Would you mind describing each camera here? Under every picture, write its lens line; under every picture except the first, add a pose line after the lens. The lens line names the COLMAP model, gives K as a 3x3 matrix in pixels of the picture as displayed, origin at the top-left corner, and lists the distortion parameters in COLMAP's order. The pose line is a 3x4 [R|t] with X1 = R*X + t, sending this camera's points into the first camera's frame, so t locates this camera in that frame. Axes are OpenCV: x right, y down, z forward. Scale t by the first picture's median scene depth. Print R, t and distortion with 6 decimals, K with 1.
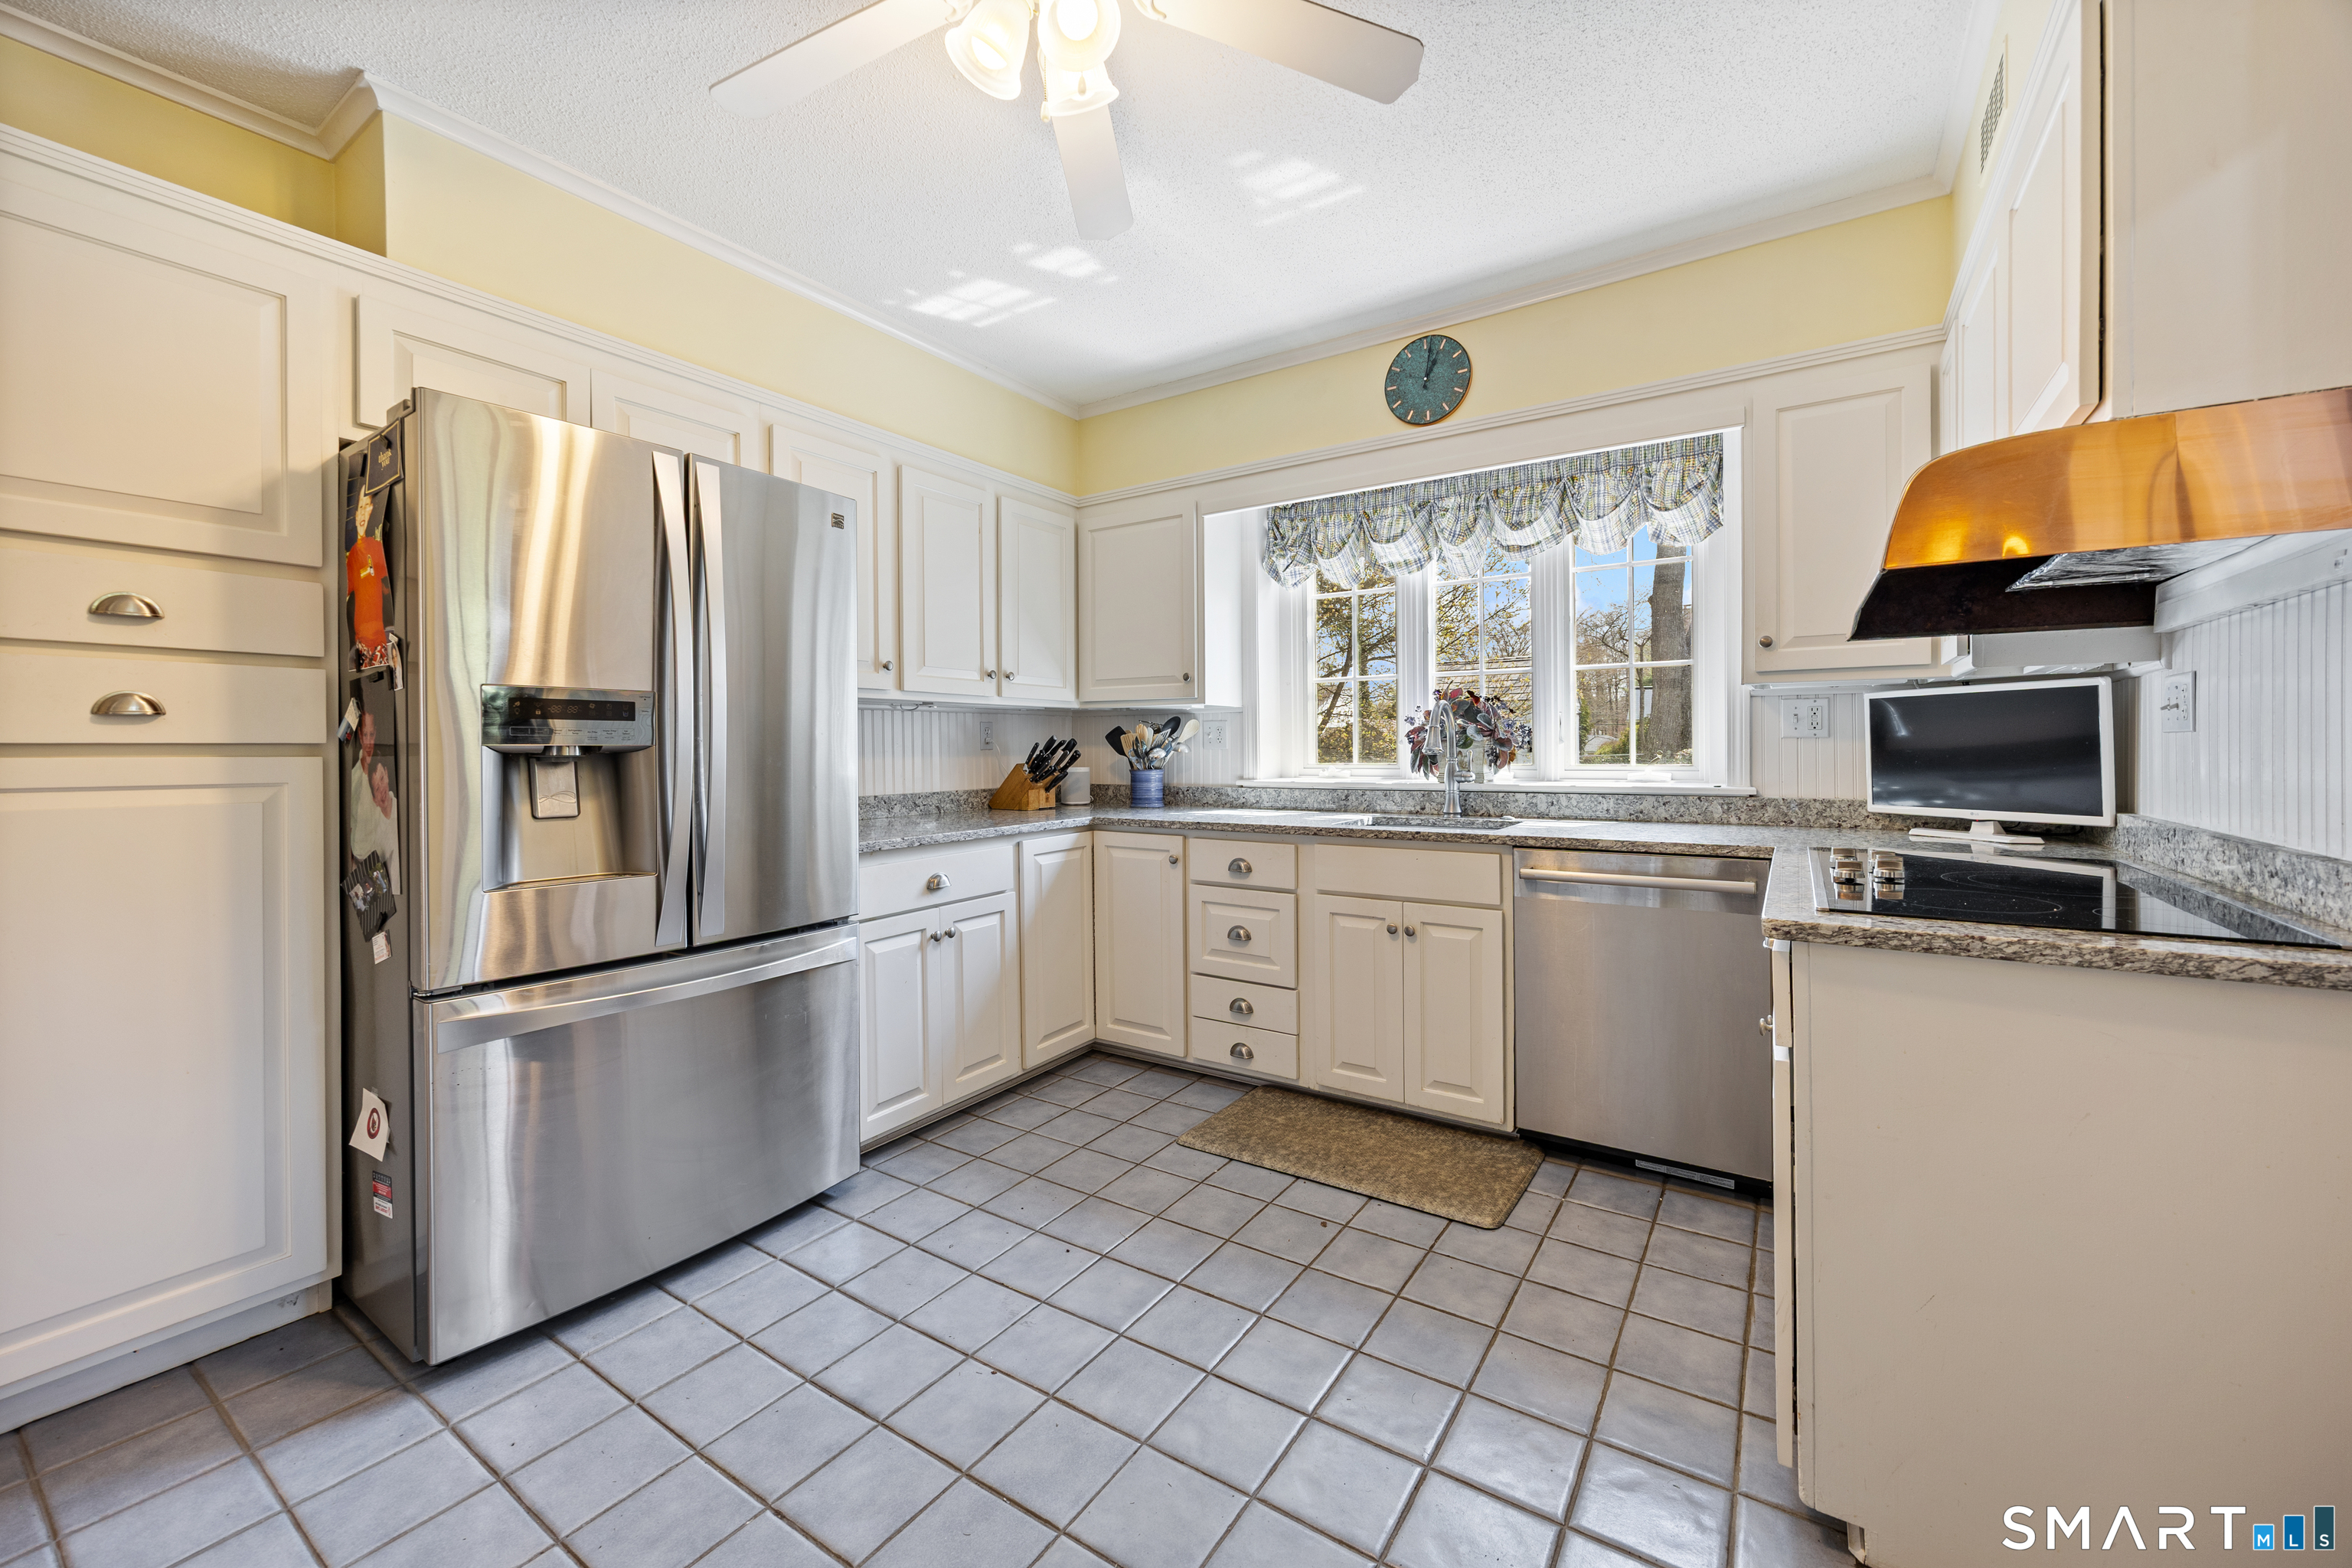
lens RADIAL K [[913.0, 0, 1186.8], [0, 913.0, 751.8], [0, 0, 1]] dist [-0.000489, 0.000037]
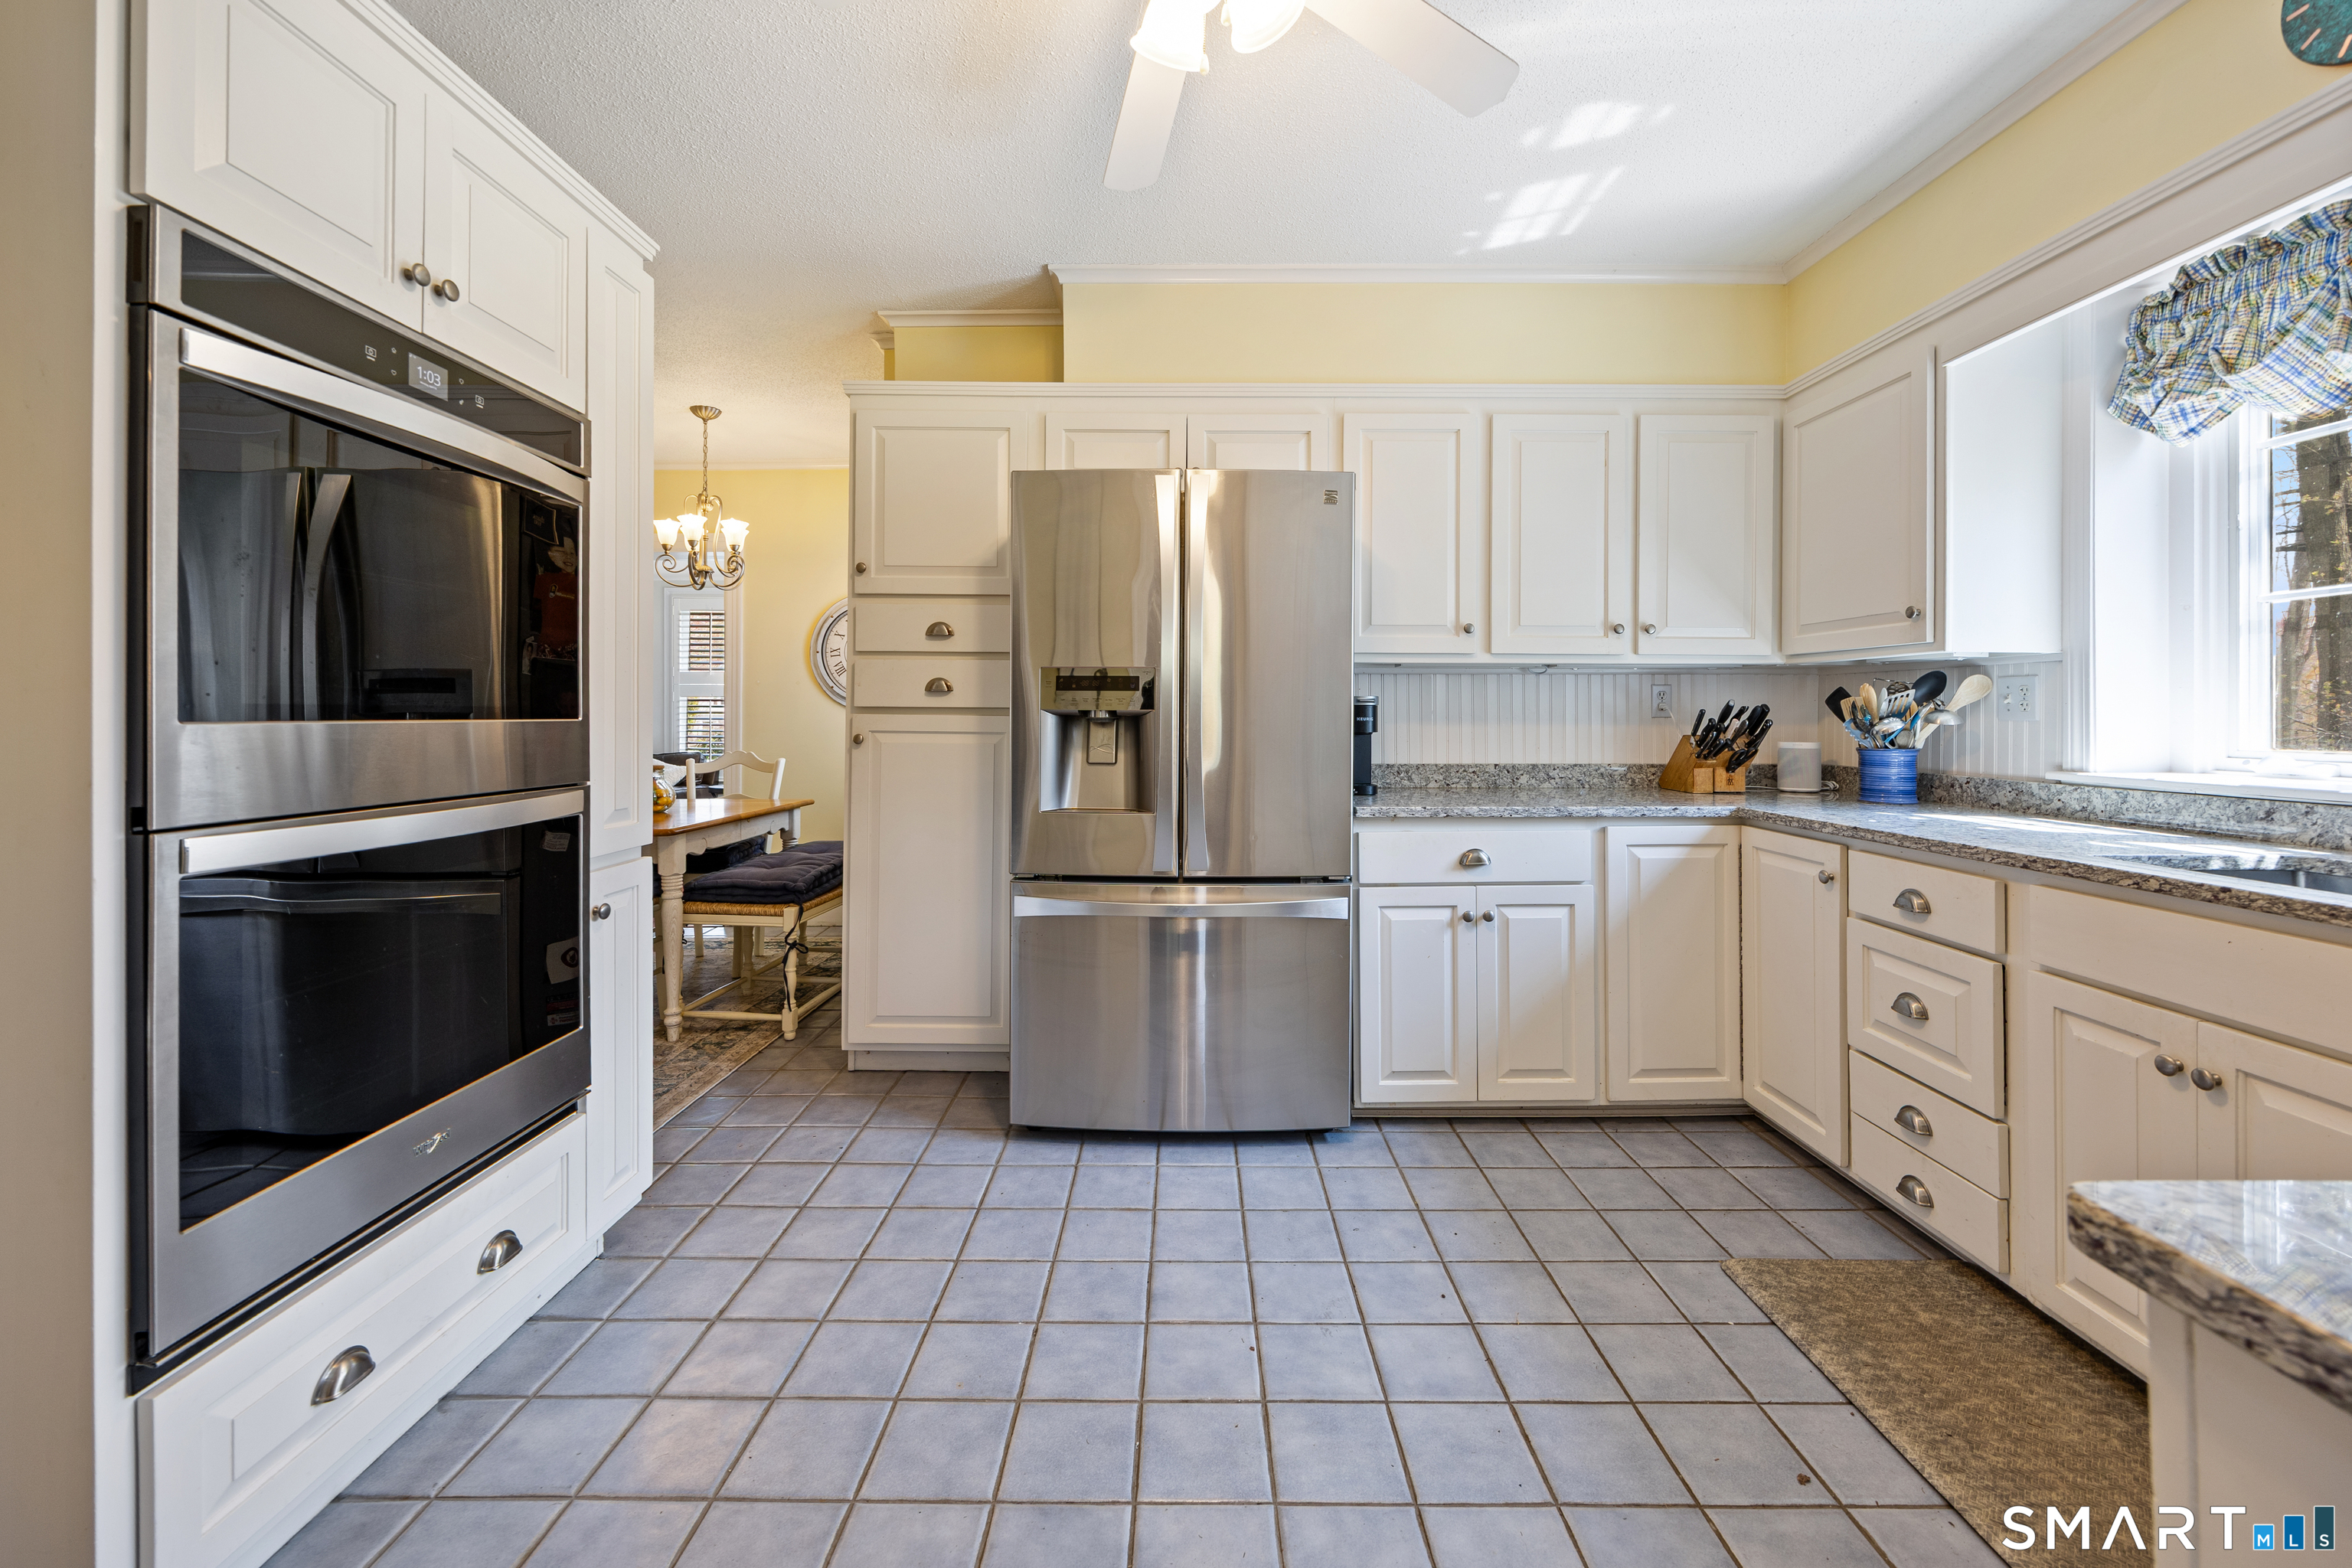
lens RADIAL K [[937.7, 0, 1203.7], [0, 937.7, 711.6], [0, 0, 1]] dist [0.000112, 0.000205]
pose [[0.556199, 0.006099, -0.831027, 0.328399], [-0.011574, 0.999933, -0.000408, -0.002815], [0.830968, 0.009845, 0.556232, 0.213937]]
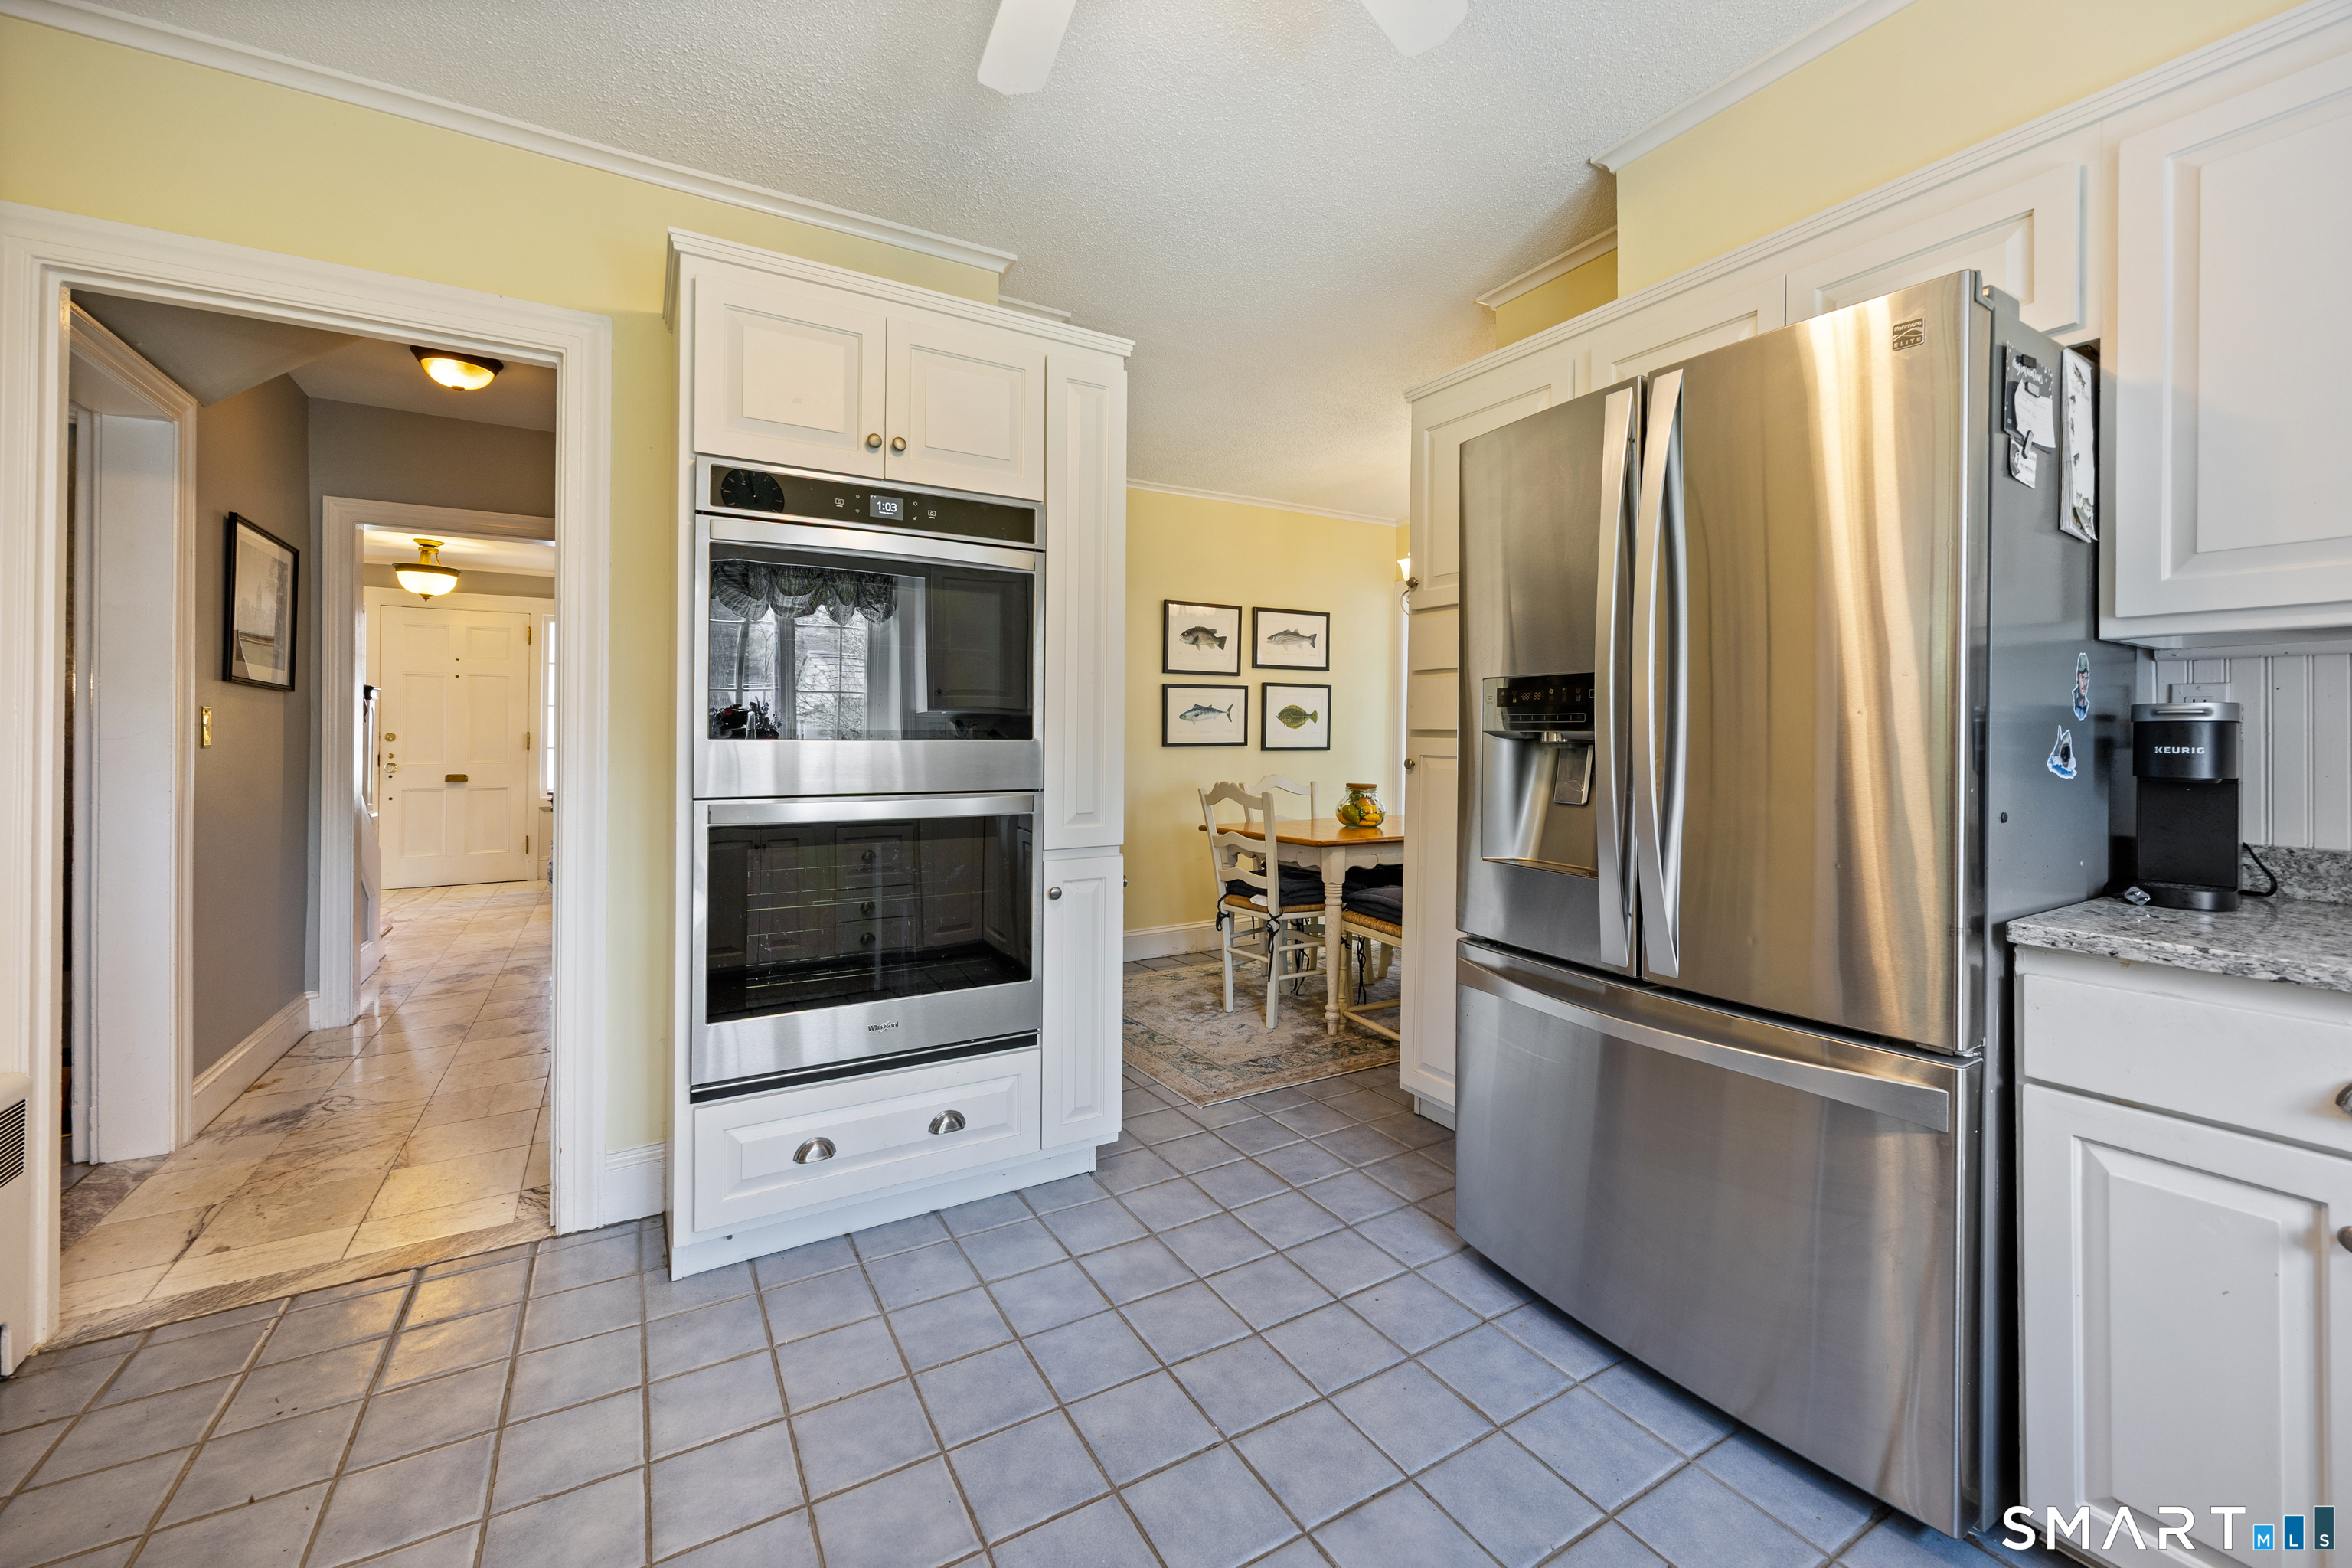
lens RADIAL K [[939.6, 0, 1181.3], [0, 939.6, 738.3], [0, 0, 1]] dist [-0.001809, -0.000151]
pose [[-0.435907, 0.004841, -0.899979, 0.252307], [-0.008164, 0.999923, 0.009333, -0.003818], [0.899955, 0.011416, -0.435834, 0.645944]]
